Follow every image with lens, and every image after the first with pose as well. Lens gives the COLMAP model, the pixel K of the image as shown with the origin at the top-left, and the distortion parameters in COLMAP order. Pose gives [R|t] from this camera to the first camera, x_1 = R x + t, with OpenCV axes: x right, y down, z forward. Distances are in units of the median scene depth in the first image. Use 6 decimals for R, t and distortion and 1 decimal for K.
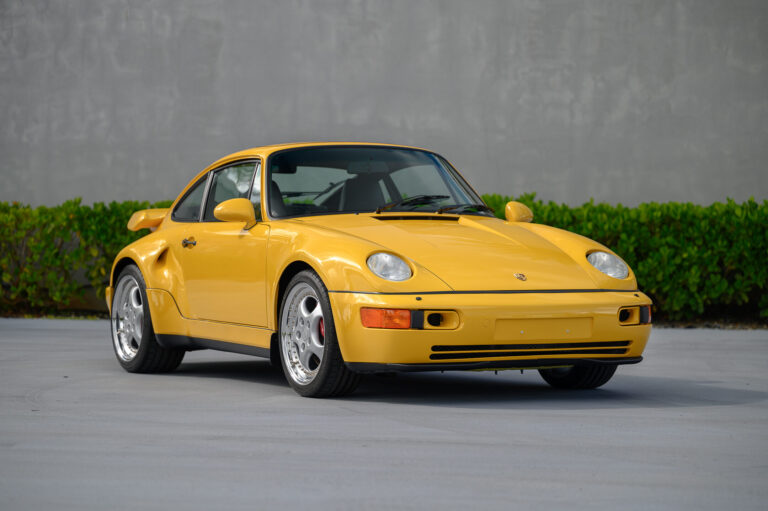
lens RADIAL K [[2267.0, 0, 384.0], [0, 2267.0, 255.5], [0, 0, 1]] dist [-0.016606, 0.040006]
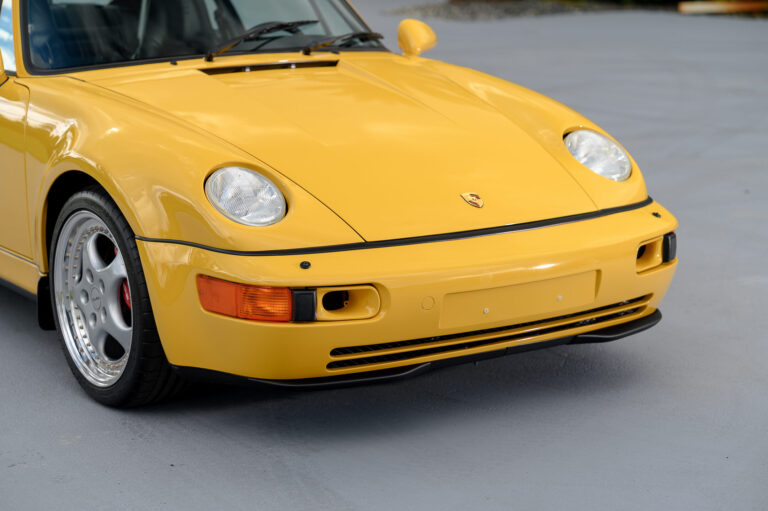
lens RADIAL K [[1829.4, 0, 384.0], [0, 1829.4, 255.5], [0, 0, 1]] dist [0.008109, 0.084163]
pose [[0.991906, -0.033684, 0.122428, -0.014864], [0.010118, 0.982073, 0.188229, -0.049734], [-0.126573, -0.185467, 0.974465, 0.424498]]
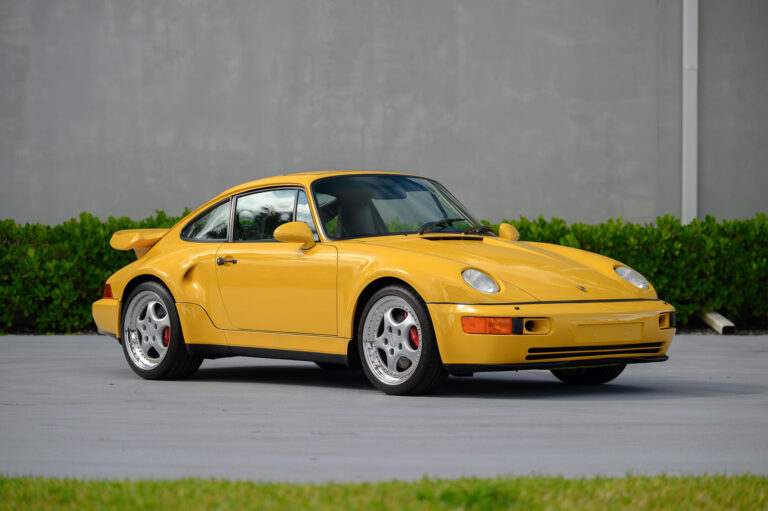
lens RADIAL K [[2325.0, 0, 384.0], [0, 2325.0, 255.5], [0, 0, 1]] dist [0.014778, -0.376524]
pose [[0.967909, -0.005678, 0.251238, -0.264416], [0.006755, 0.999971, -0.003425, -0.003459], [-0.251211, 0.005012, 0.967919, -0.109328]]
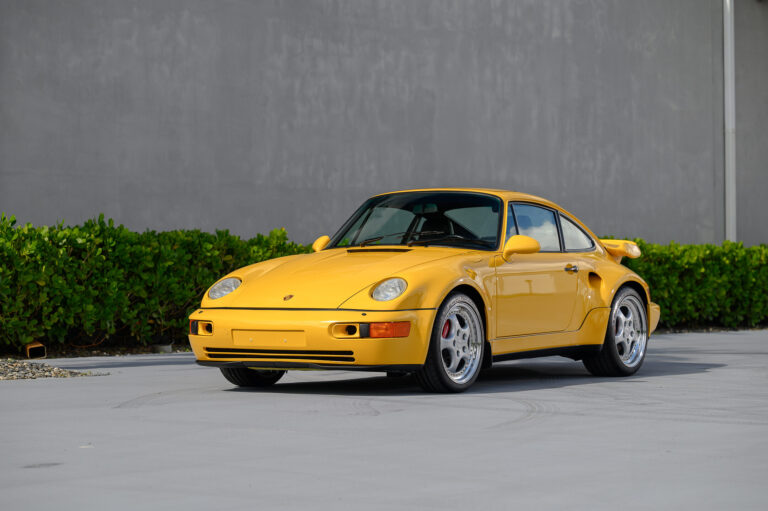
lens RADIAL K [[2267.0, 0, 384.0], [0, 2267.0, 255.5], [0, 0, 1]] dist [-0.016606, 0.040006]
pose [[0.500766, -0.003608, 0.865575, -1.621989], [0.010778, 0.999940, -0.002068, -0.020956], [-0.865516, 0.010365, 0.500775, 0.611949]]
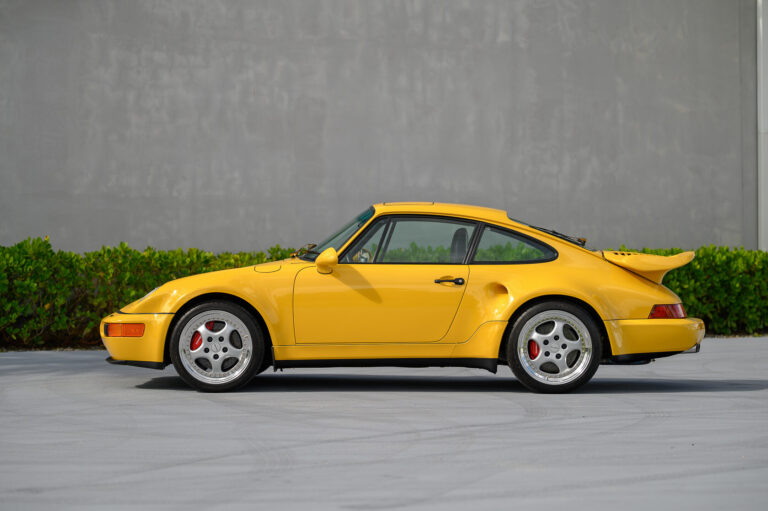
lens RADIAL K [[1929.8, 0, 384.0], [0, 1929.8, 255.5], [0, 0, 1]] dist [0.030065, -0.428688]
pose [[0.774478, -0.005454, 0.632578, -1.015777], [0.011792, 0.999914, -0.005816, -0.019271], [-0.632491, 0.011964, 0.774475, 0.257547]]
